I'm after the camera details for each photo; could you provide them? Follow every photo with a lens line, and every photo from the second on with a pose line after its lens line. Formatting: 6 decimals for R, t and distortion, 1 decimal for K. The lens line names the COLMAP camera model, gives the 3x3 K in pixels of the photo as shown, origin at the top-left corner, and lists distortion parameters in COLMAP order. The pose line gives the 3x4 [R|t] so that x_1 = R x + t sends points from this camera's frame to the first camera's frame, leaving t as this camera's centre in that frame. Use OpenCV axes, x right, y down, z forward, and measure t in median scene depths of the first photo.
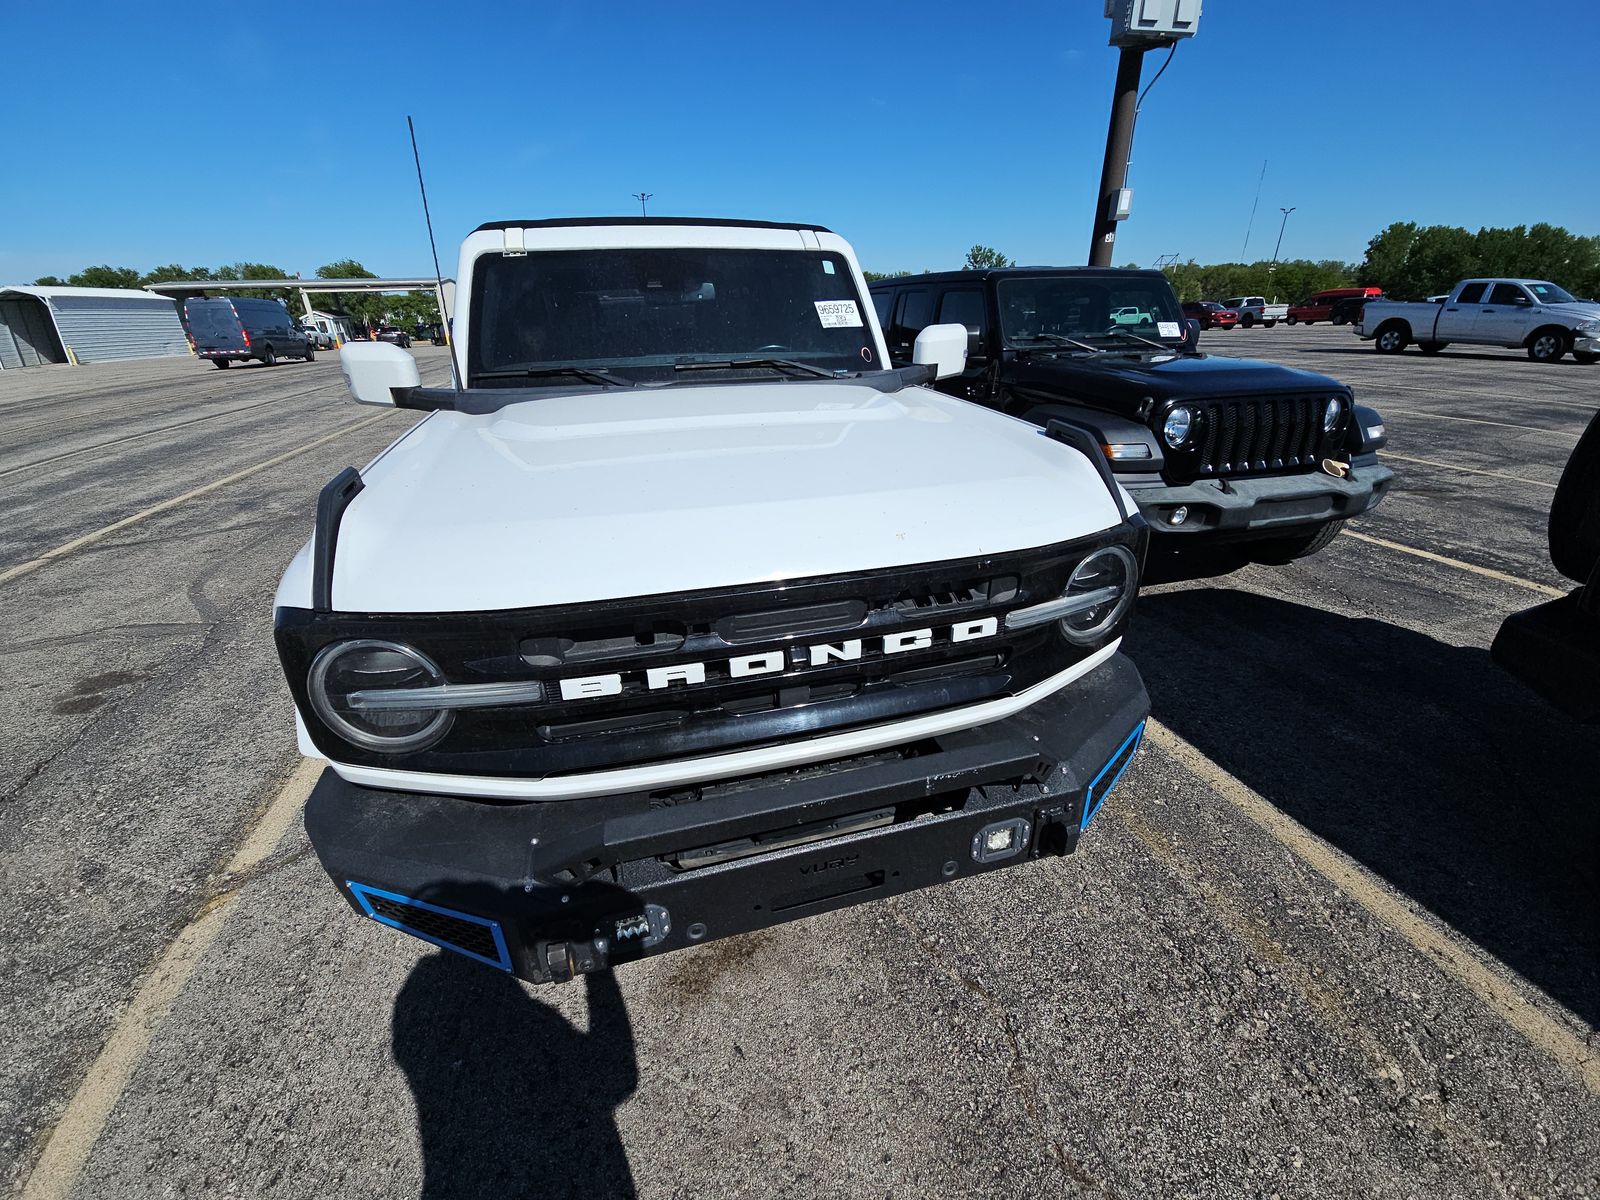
lens RADIAL K [[638.7, 0, 793.1], [0, 638.7, 611.1], [0, 0, 1]] dist [0.008496, -0.007654]
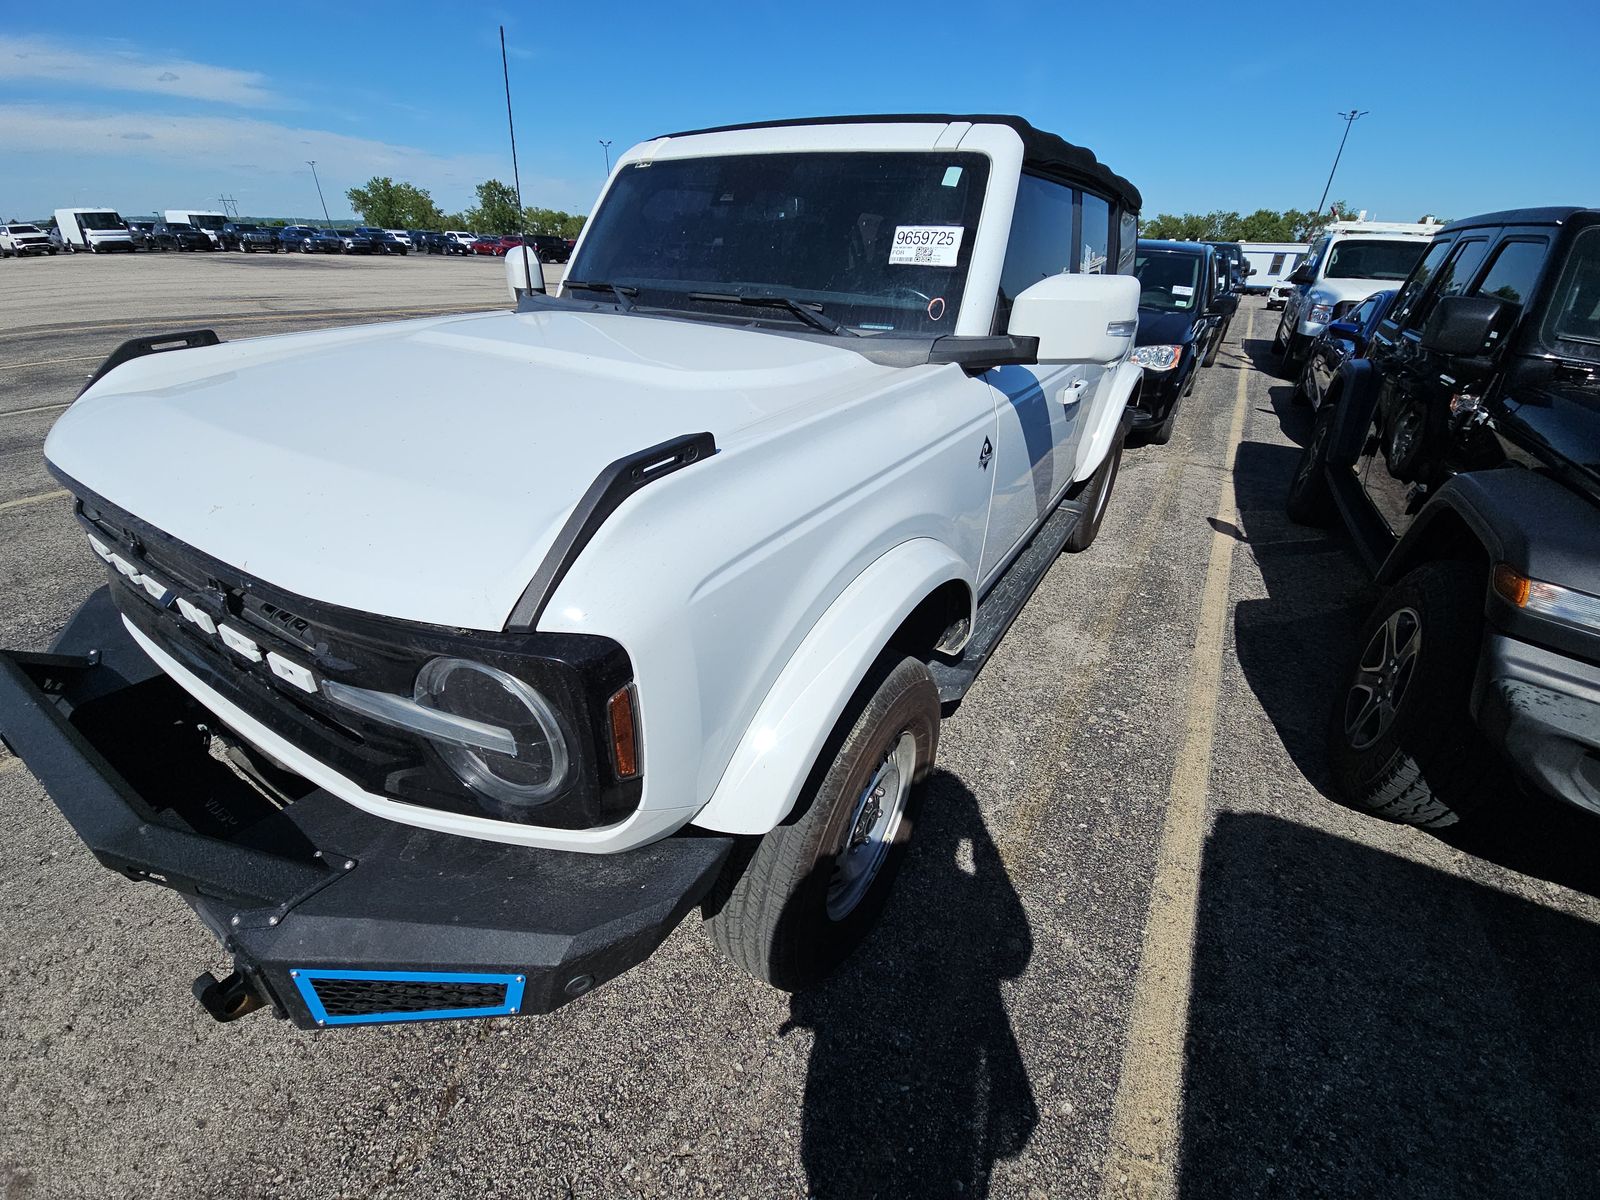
lens RADIAL K [[638.7, 0, 809.2], [0, 638.7, 602.5], [0, 0, 1]] dist [0.008496, -0.007654]
pose [[0.687332, 0.381051, -0.618365, 0.377662], [-0.343253, 0.920680, 0.185808, -0.127657], [0.640119, 0.084544, 0.763610, 0.279754]]
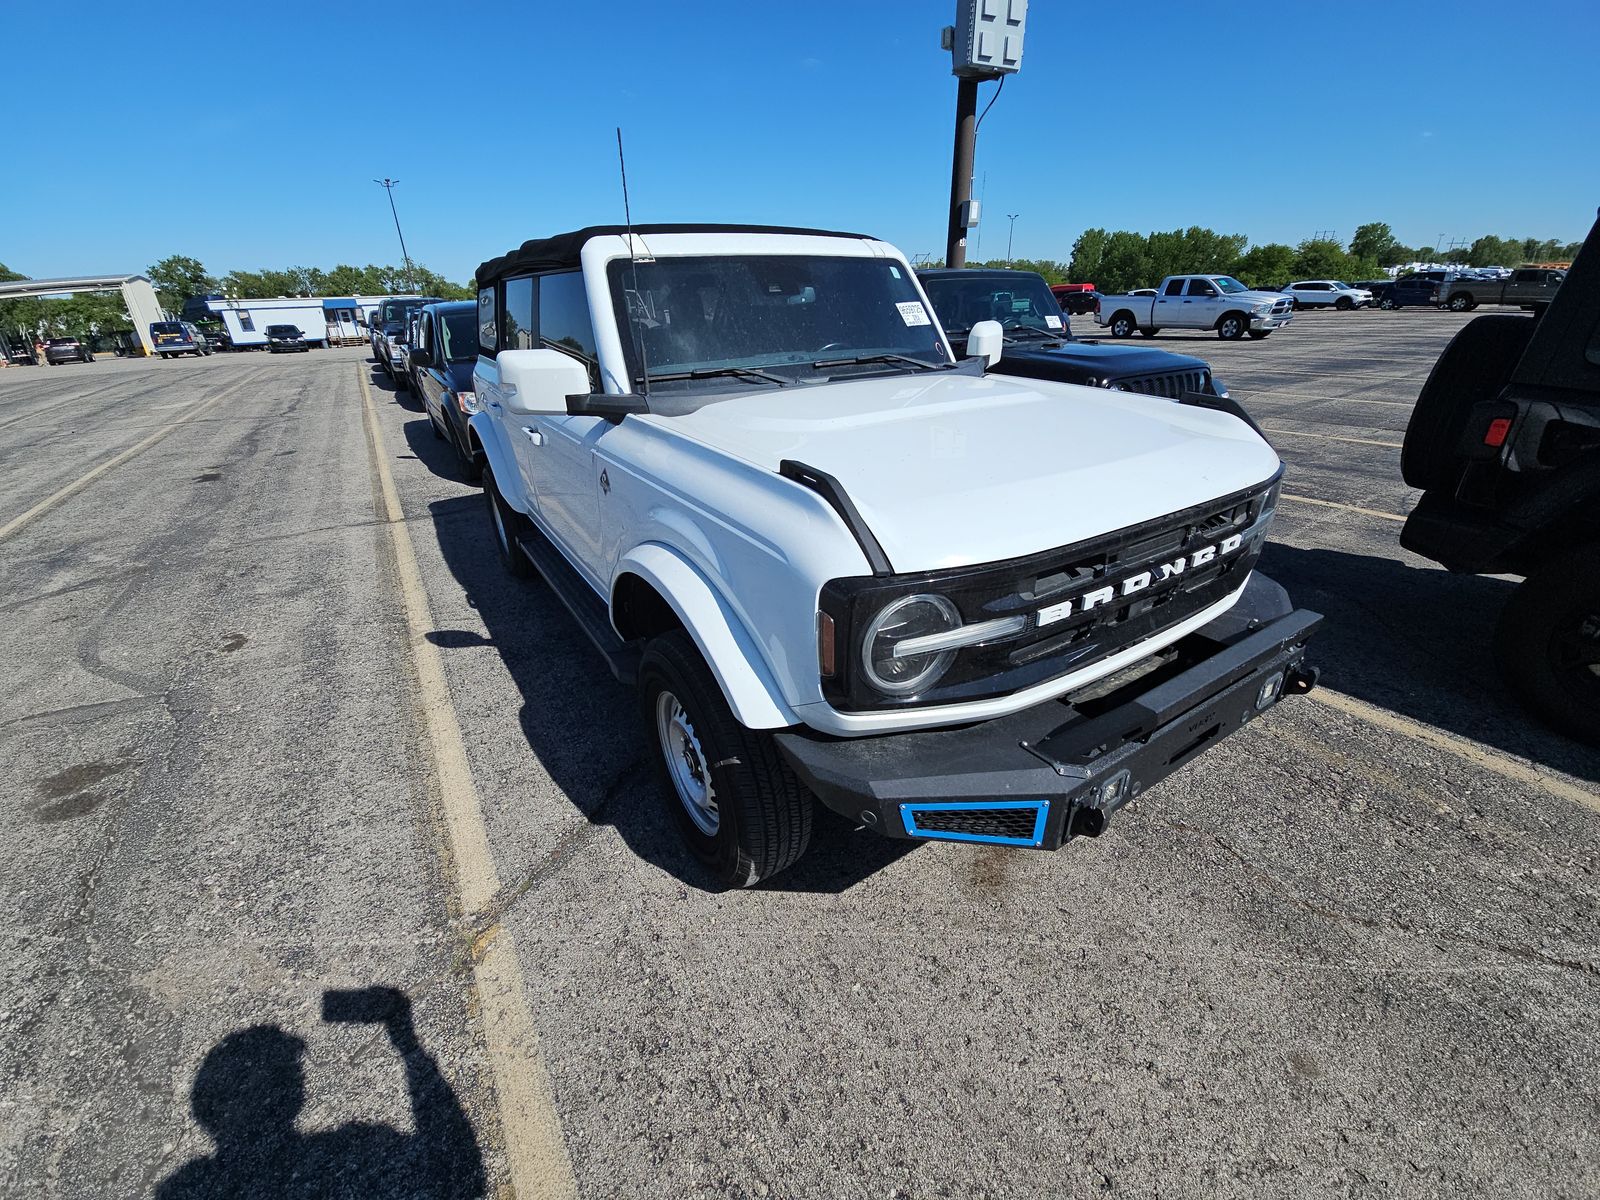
lens RADIAL K [[638.7, 0, 787.3], [0, 638.7, 613.1], [0, 0, 1]] dist [0.008496, -0.007654]
pose [[0.955142, -0.137097, 0.262505, -0.345079], [0.135524, 0.990479, 0.024177, 0.004822], [-0.263320, 0.012484, 0.964628, -0.025246]]
